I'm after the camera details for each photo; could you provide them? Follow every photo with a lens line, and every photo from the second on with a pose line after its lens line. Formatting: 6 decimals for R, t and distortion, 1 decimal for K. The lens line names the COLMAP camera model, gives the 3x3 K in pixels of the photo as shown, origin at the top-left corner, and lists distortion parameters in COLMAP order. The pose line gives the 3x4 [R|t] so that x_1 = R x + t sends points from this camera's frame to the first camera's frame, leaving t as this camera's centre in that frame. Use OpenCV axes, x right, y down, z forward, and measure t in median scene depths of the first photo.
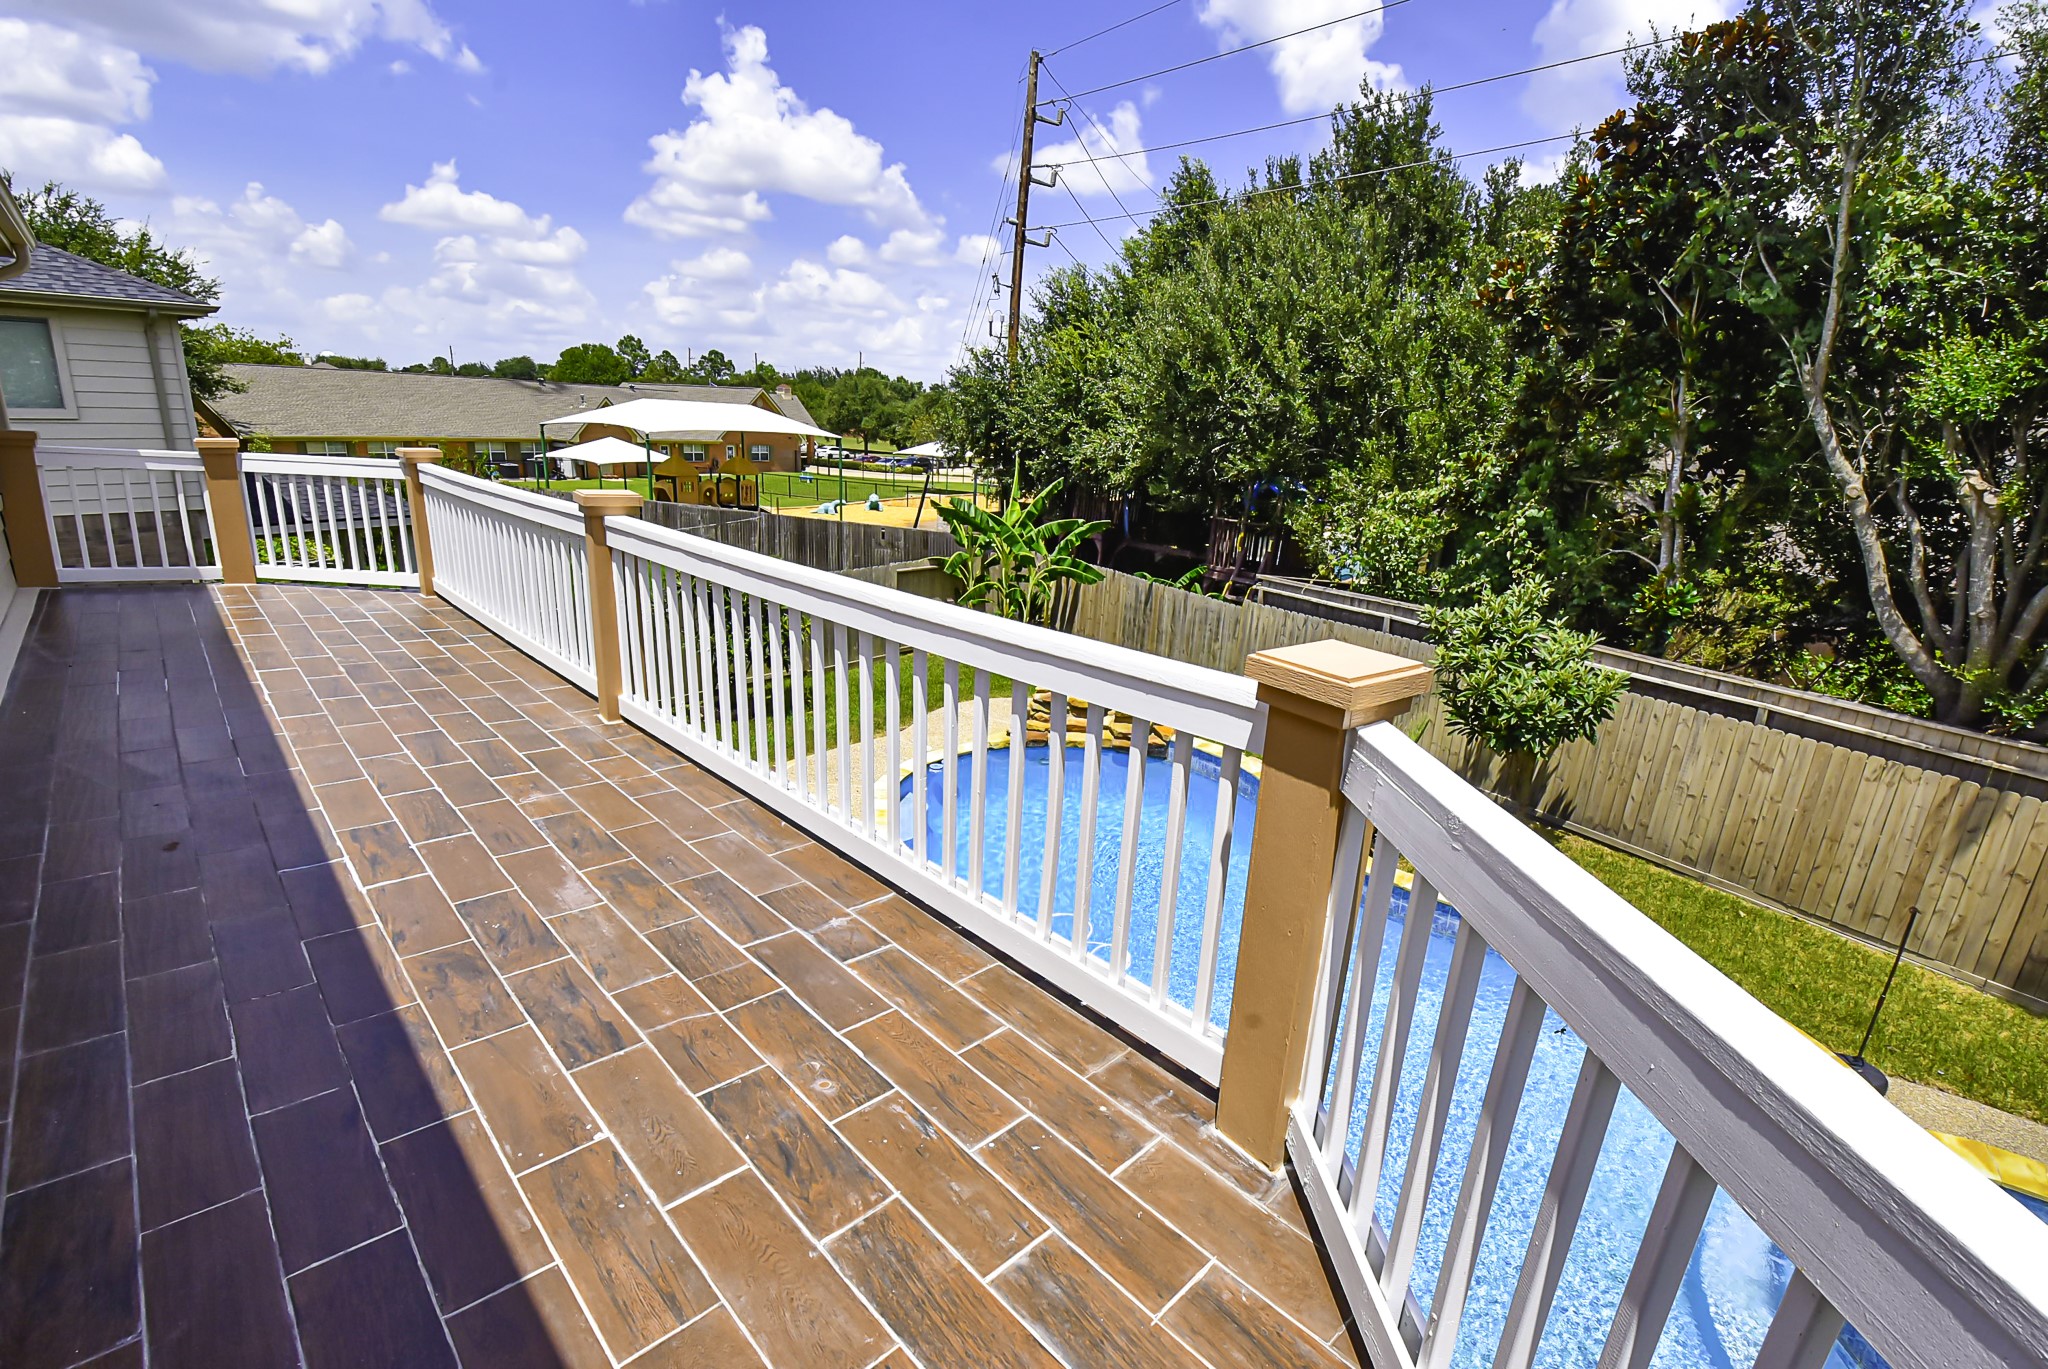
lens RADIAL K [[907.9, 0, 1020.6], [0, 907.9, 681.1], [0, 0, 1]] dist [-0.010965, -0.006741]
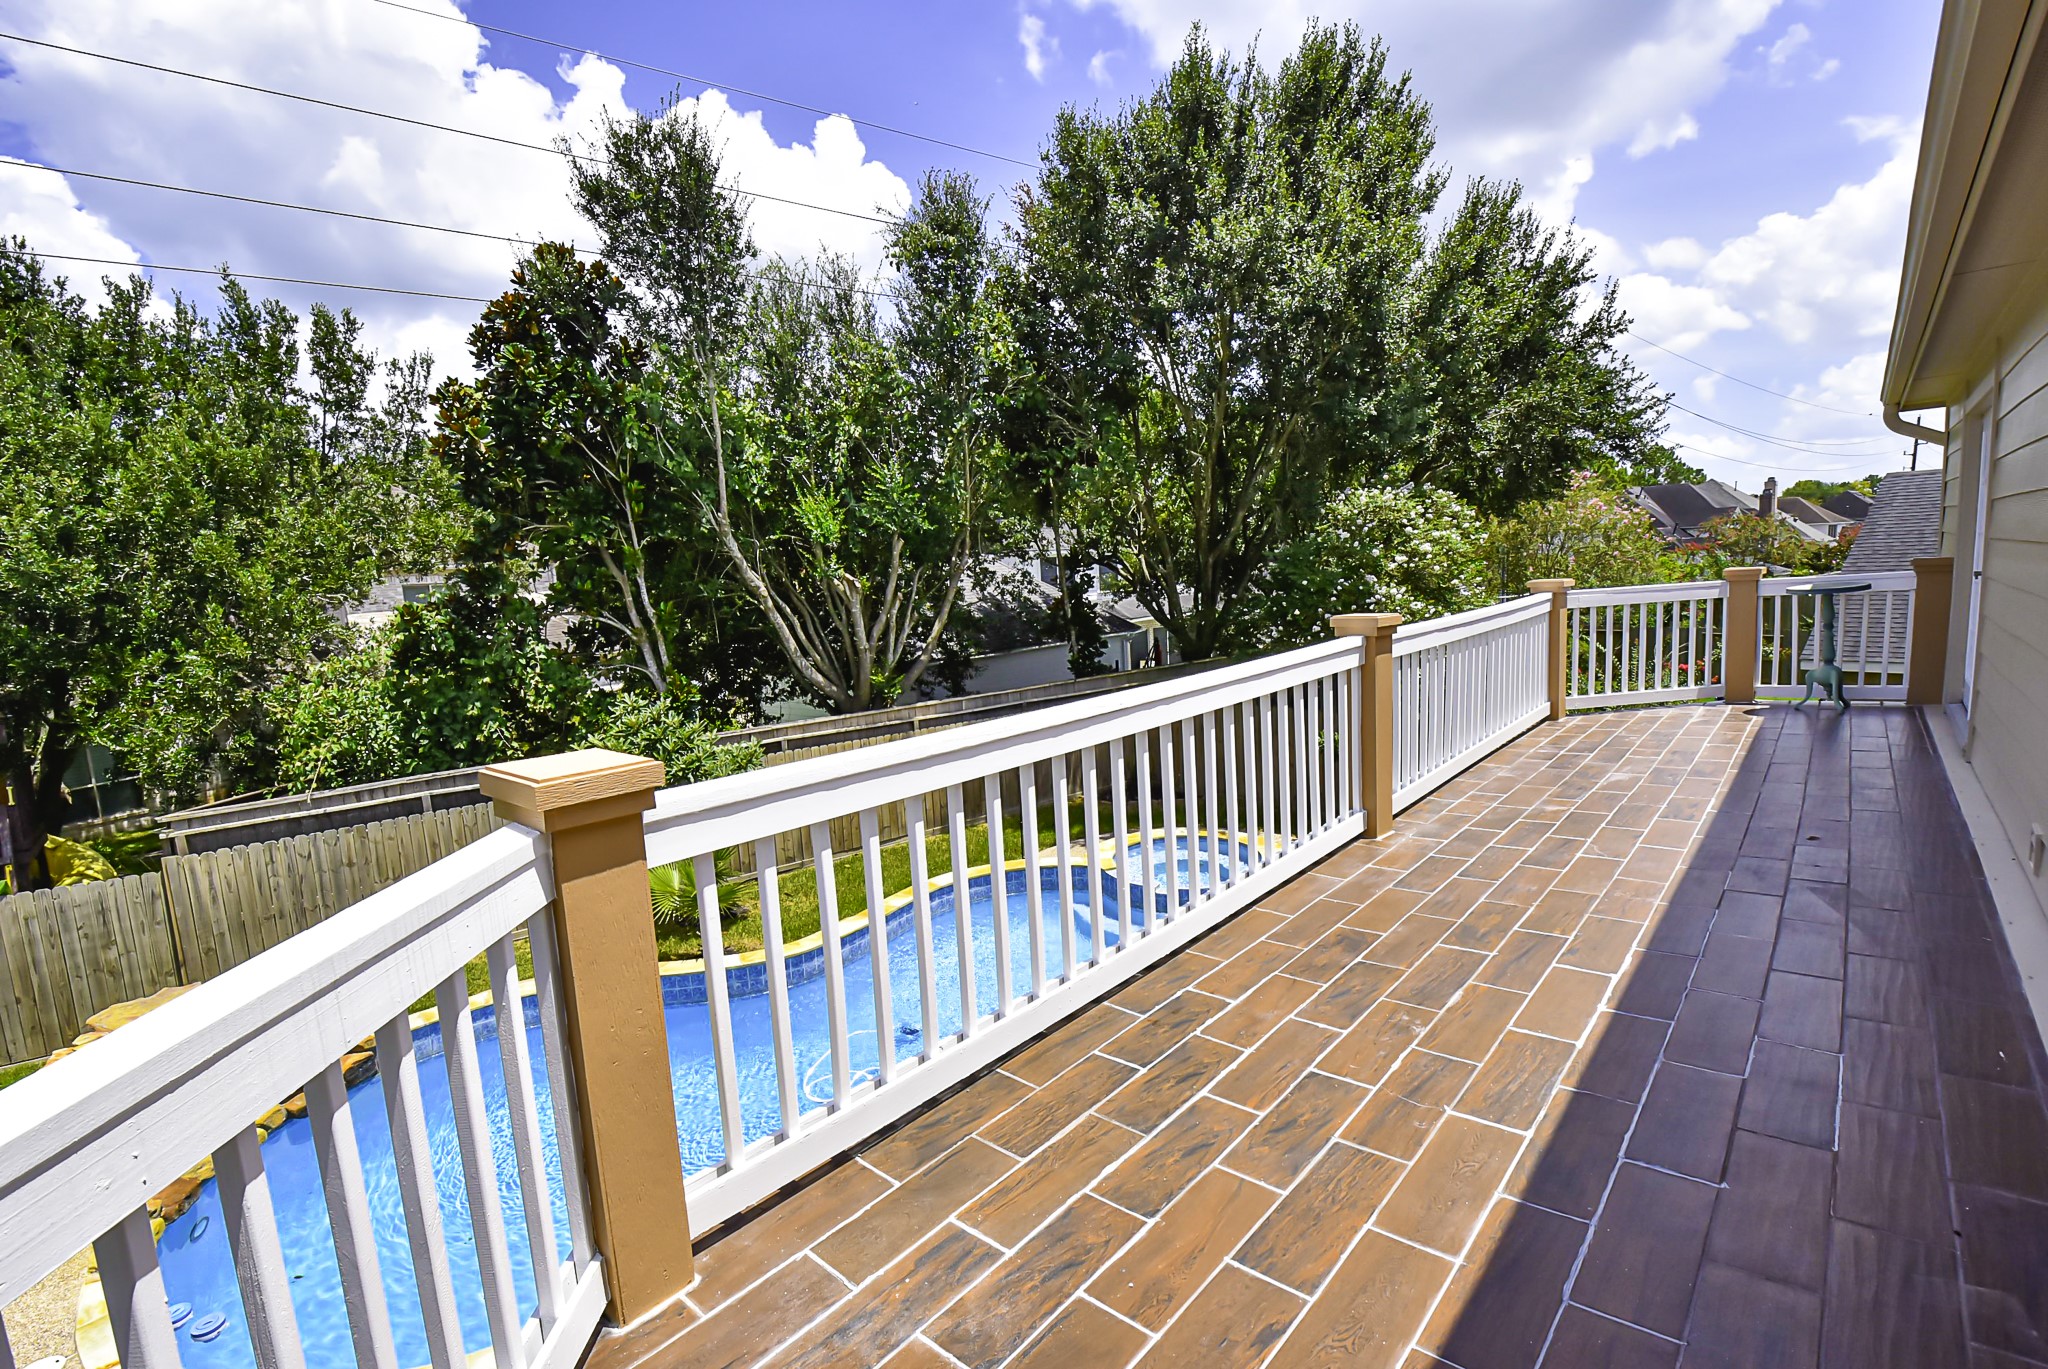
lens RADIAL K [[907.9, 0, 1037.1], [0, 907.9, 679.5], [0, 0, 1]] dist [-0.010965, -0.006741]
pose [[-0.068585, -0.165241, 0.983866, -0.607764], [0.323260, 0.929302, 0.178611, -0.184120], [-0.943822, 0.330294, -0.010320, 0.573782]]
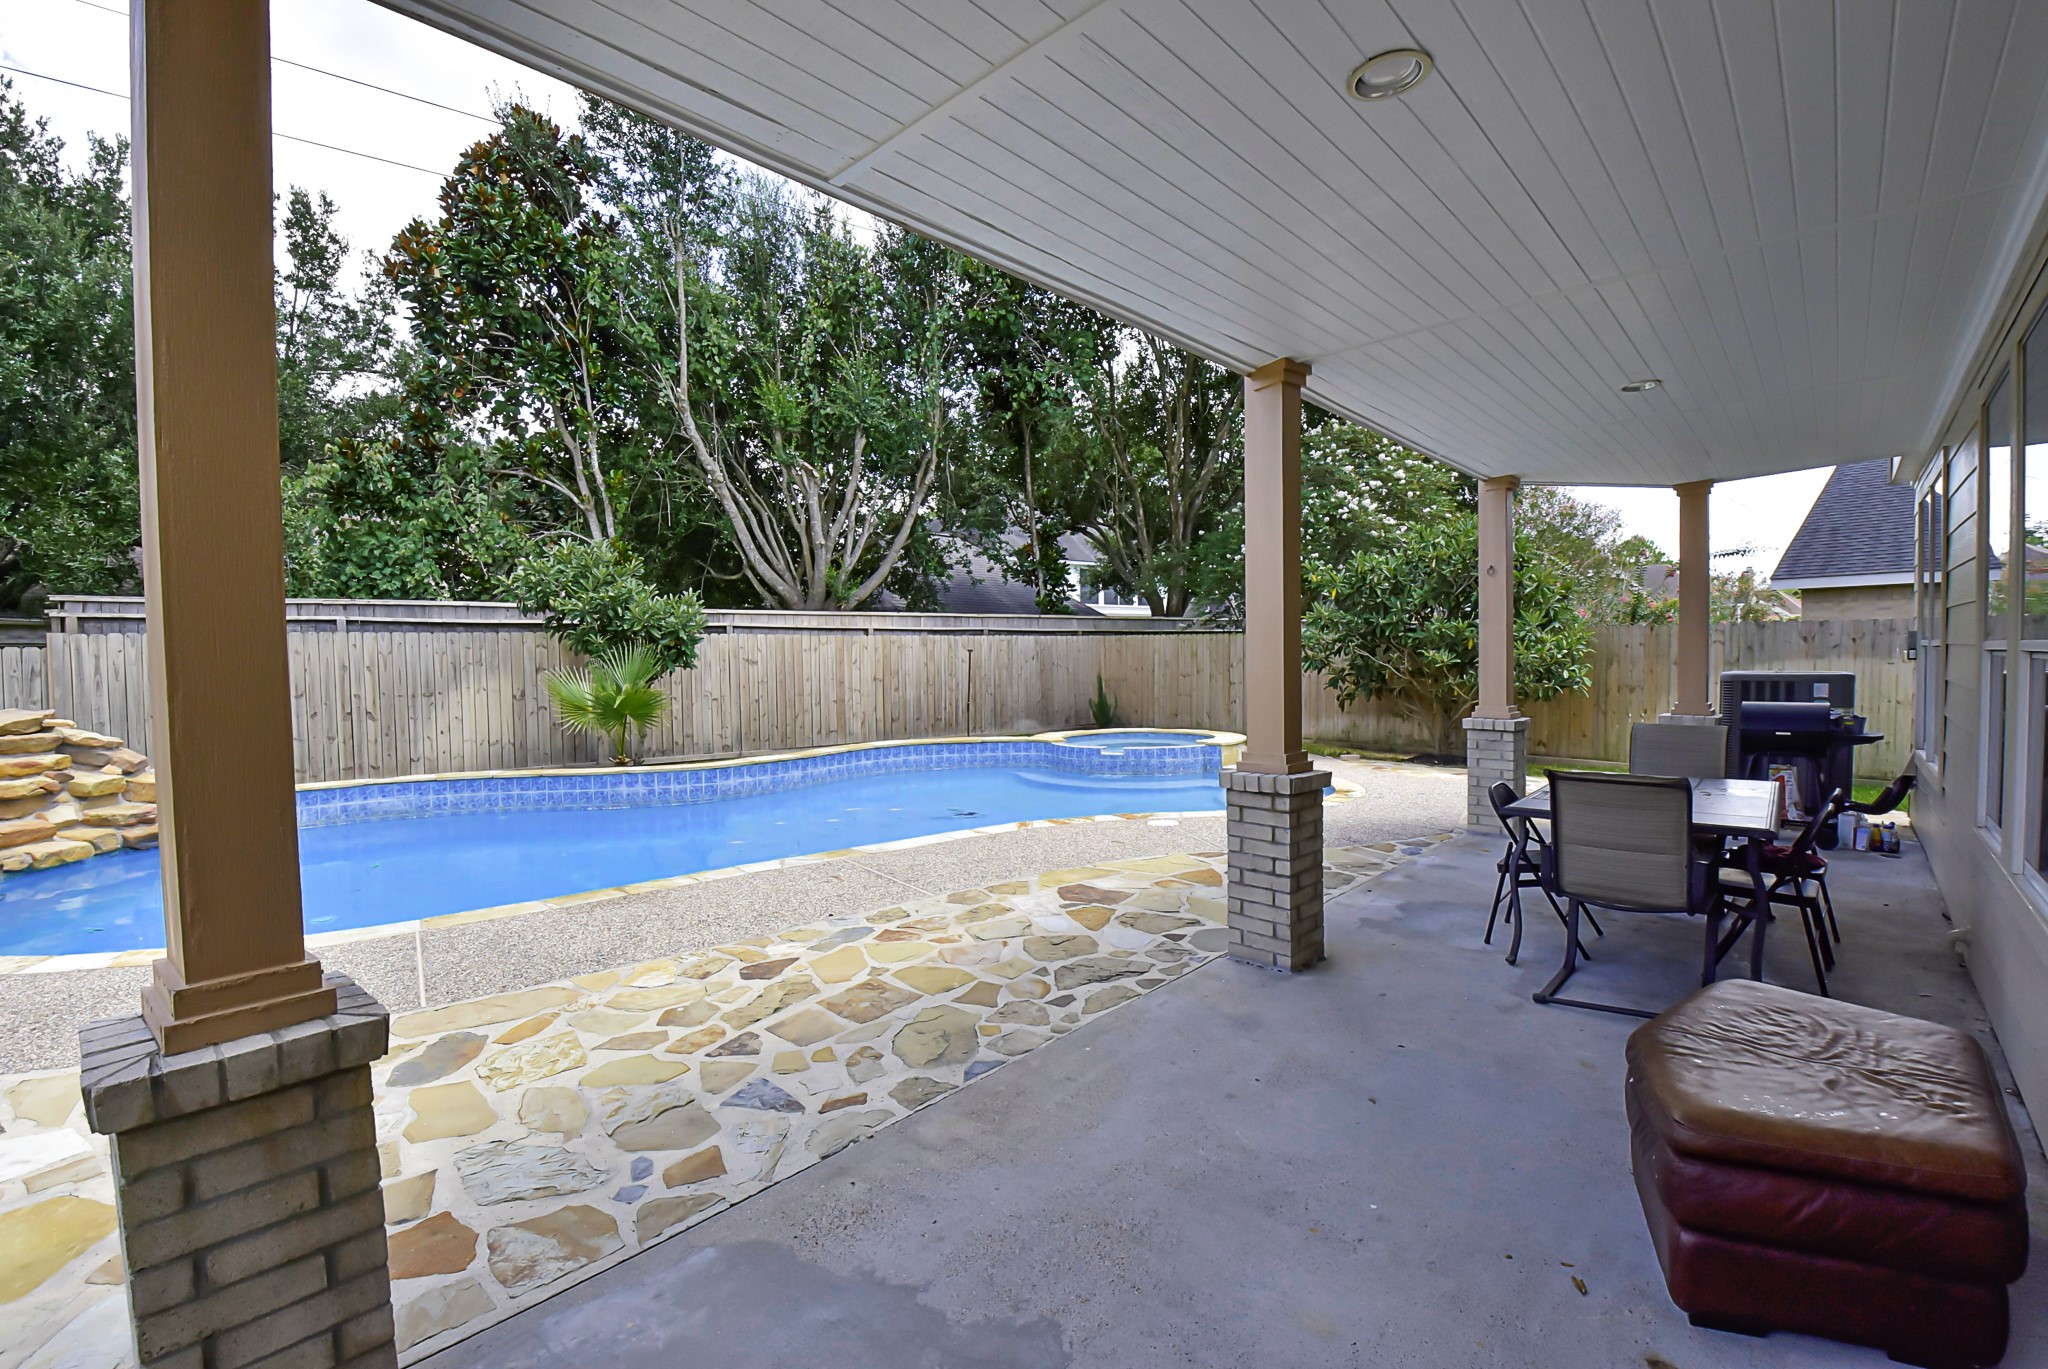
lens RADIAL K [[907.9, 0, 1024.9], [0, 907.9, 693.2], [0, 0, 1]] dist [-0.010965, -0.006741]
pose [[-0.062456, -0.091961, 0.993802, -0.595128], [0.281834, 0.953595, 0.105952, 0.106890], [-0.957428, 0.286704, -0.033640, 0.612892]]
